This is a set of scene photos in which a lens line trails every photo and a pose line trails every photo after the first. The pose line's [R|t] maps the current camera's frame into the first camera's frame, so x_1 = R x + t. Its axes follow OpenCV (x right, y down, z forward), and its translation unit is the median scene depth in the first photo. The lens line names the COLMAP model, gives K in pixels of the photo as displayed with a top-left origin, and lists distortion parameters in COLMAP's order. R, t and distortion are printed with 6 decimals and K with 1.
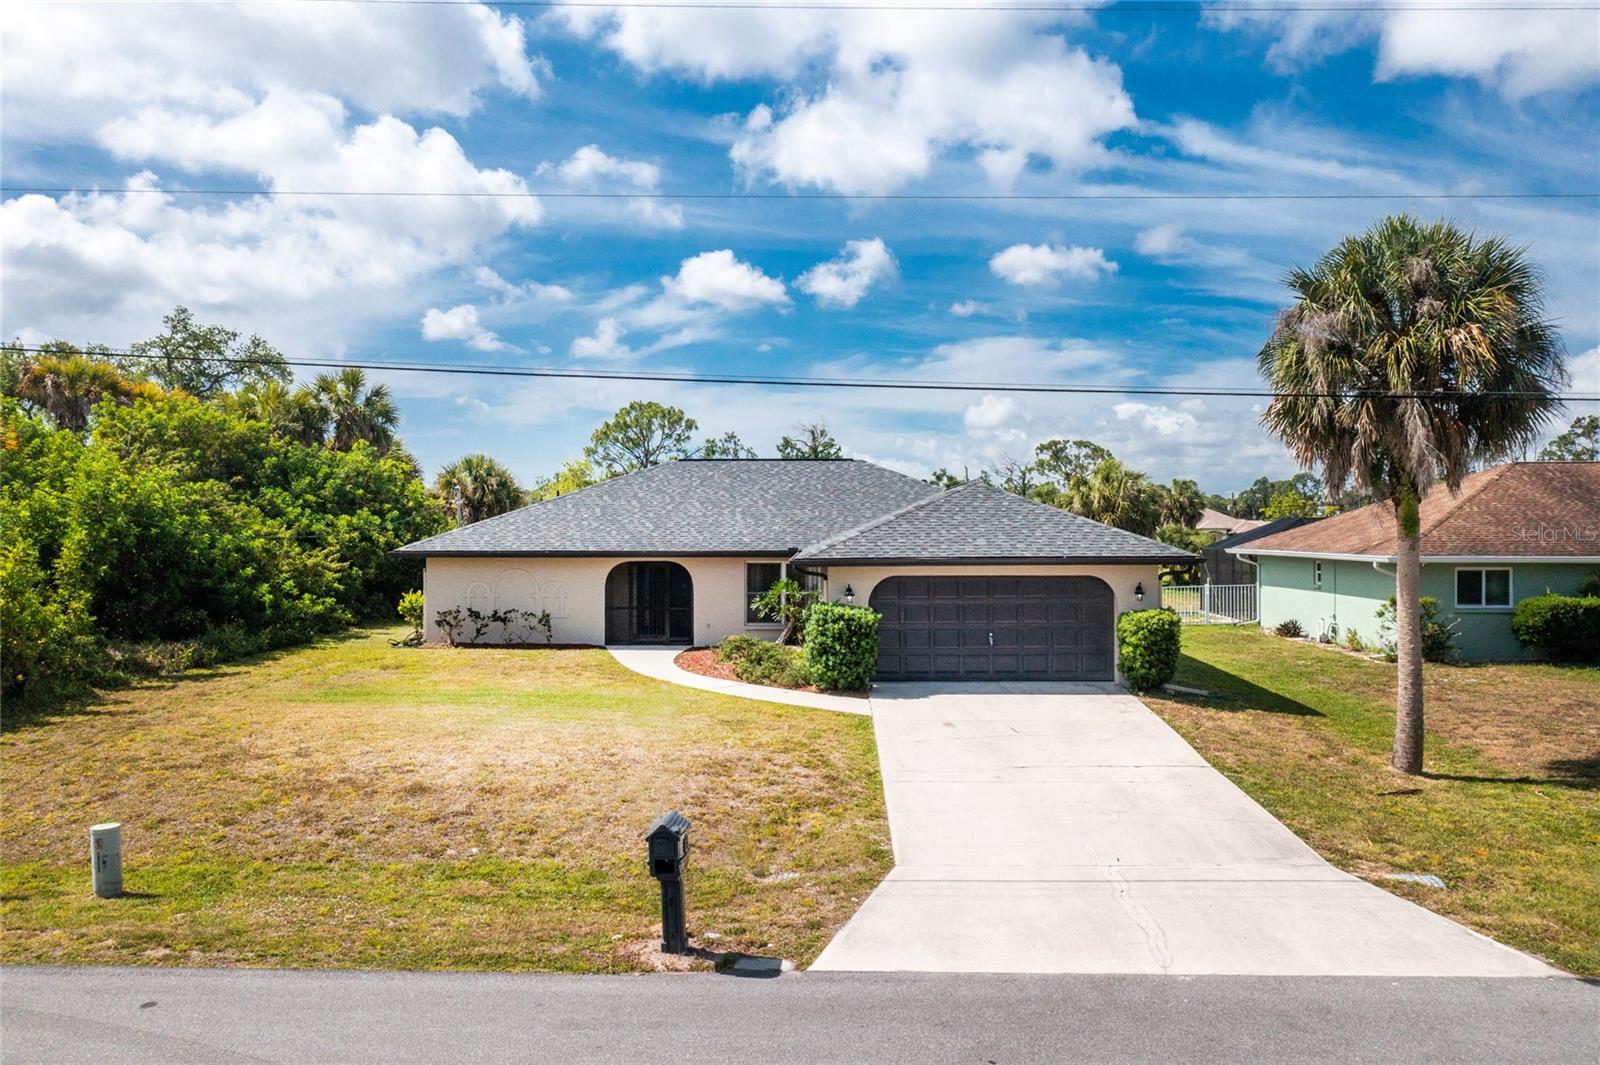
lens RADIAL K [[1280.1, 0, 800.0], [0, 1280.1, 532.5], [0, 0, 1]] dist [-0.006959, -0.001619]
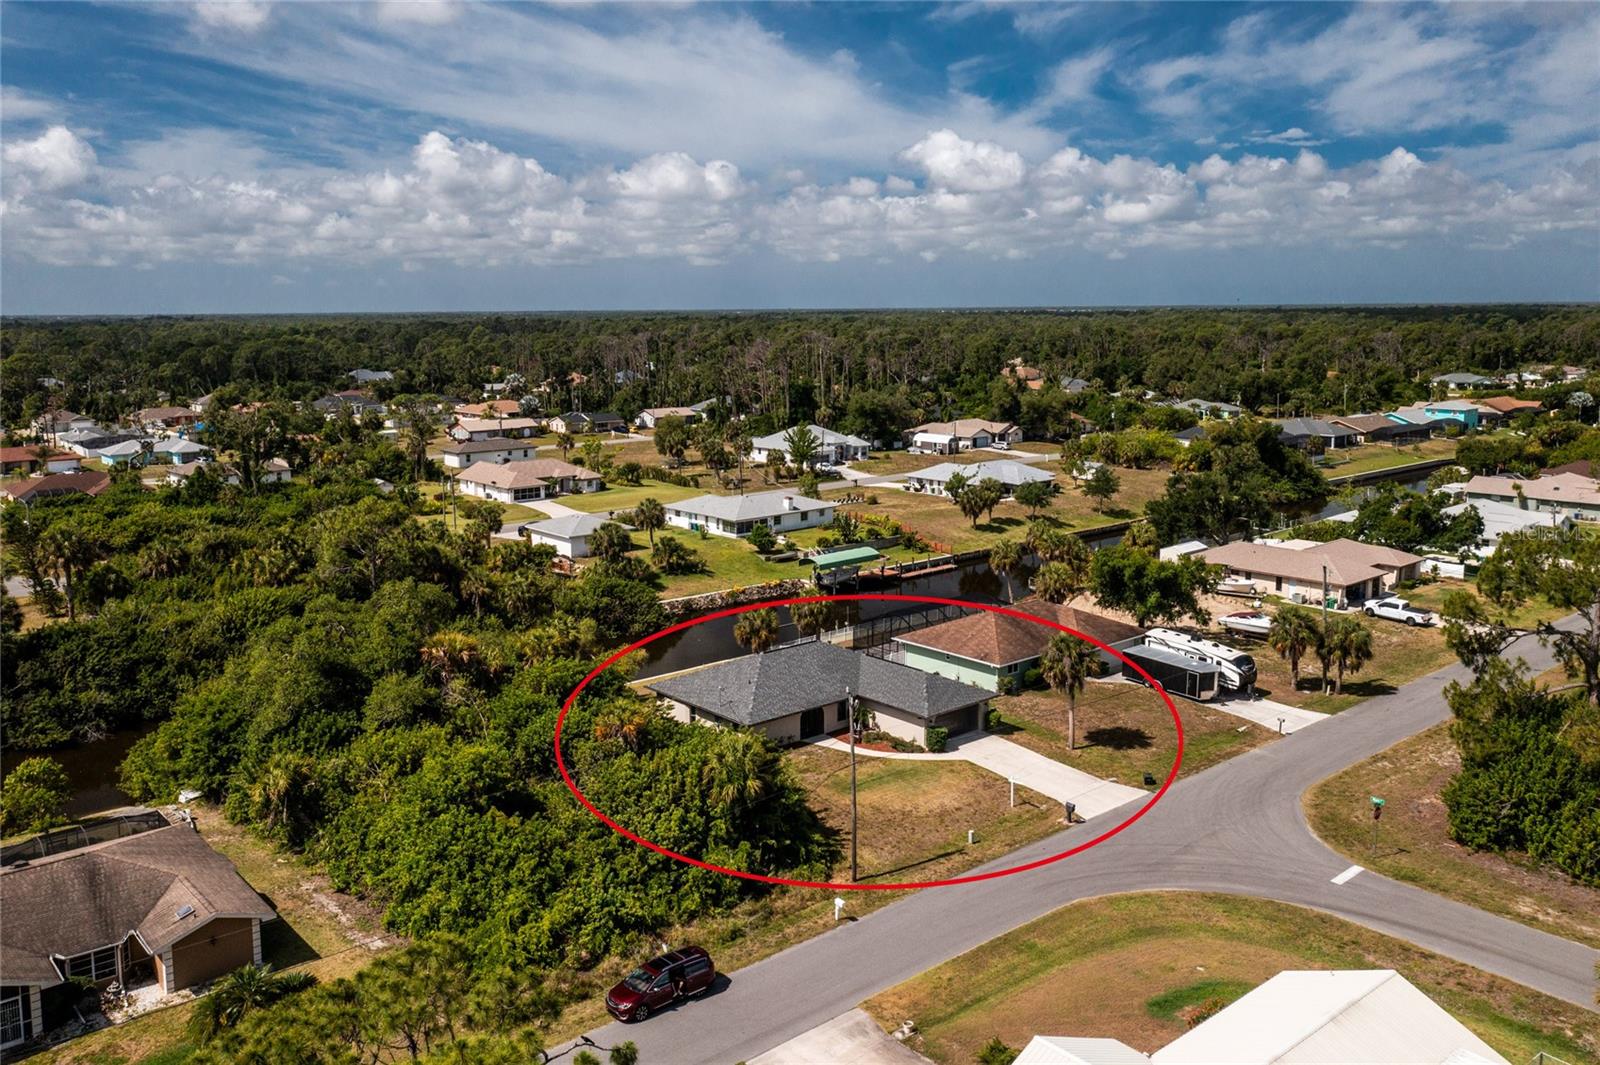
lens RADIAL K [[1349.6, 0, 800.0], [0, 1349.6, 532.5], [0, 0, 1]] dist [-0.010319, 0.000176]
pose [[0.737101, -0.131062, 0.662952, -3.343751], [0.002976, 0.981633, 0.190755, -1.495656], [-0.675776, -0.138632, 0.723953, -1.749466]]
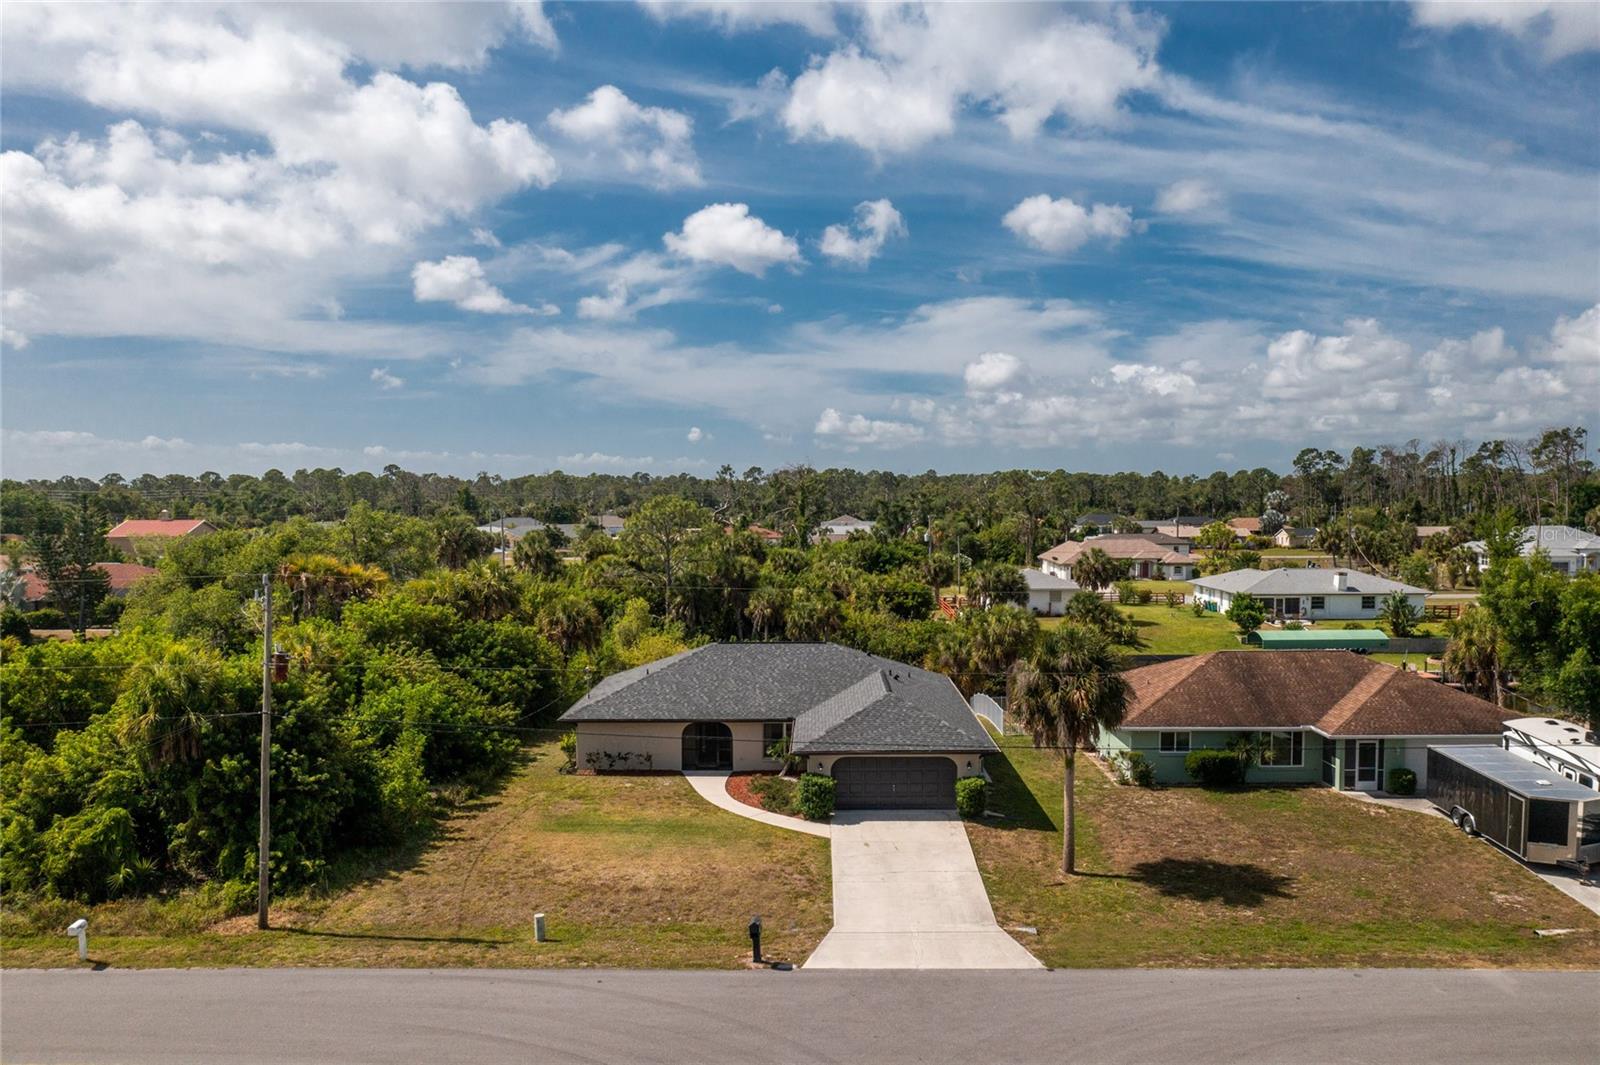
lens RADIAL K [[1349.6, 0, 800.0], [0, 1349.6, 532.5], [0, 0, 1]] dist [-0.010319, 0.000176]
pose [[0.999928, -0.006065, 0.010393, -0.014682], [0.005594, 0.998981, 0.044792, -0.499890], [-0.010654, -0.044731, 0.998942, -1.290138]]
